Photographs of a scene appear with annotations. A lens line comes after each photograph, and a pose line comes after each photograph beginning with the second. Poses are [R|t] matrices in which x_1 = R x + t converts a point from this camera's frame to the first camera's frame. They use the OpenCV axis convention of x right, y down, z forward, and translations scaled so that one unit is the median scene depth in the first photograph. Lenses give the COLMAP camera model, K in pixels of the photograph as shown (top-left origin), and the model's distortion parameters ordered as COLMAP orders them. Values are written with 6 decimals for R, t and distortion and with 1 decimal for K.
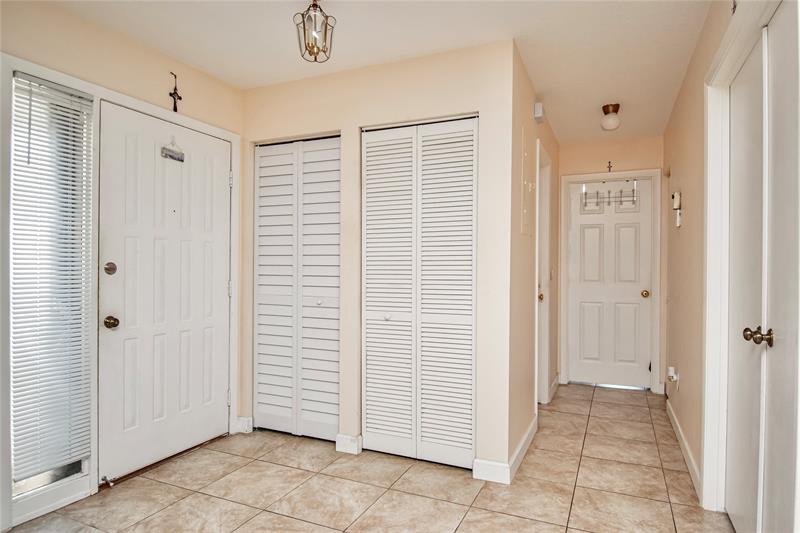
lens RADIAL K [[471.9, 0, 400.0], [0, 471.9, 266.5], [0, 0, 1]] dist [0.002089, -0.000755]
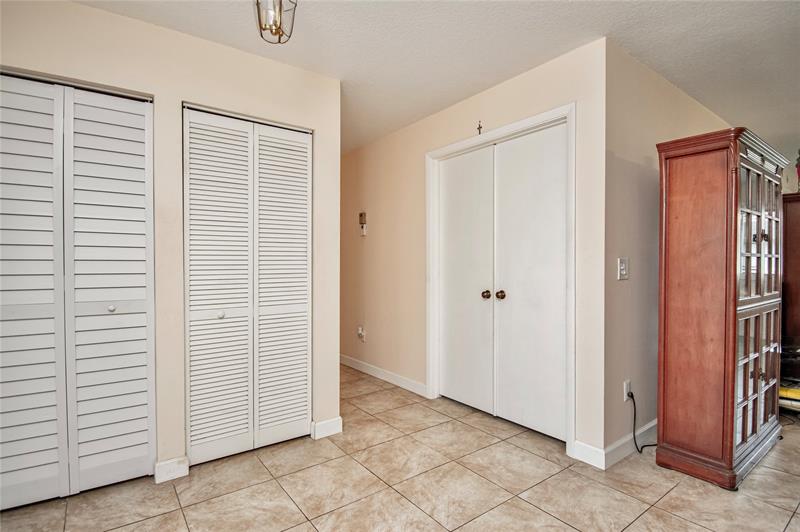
lens RADIAL K [[405.7, 0, 400.0], [0, 405.7, 266.0], [0, 0, 1]] dist [-0.004224, -0.001759]
pose [[0.477842, -0.011037, 0.878377, -0.581842], [0.001259, 0.999929, 0.011879, 0.000193], [-0.878445, -0.004570, 0.477821, 0.303915]]
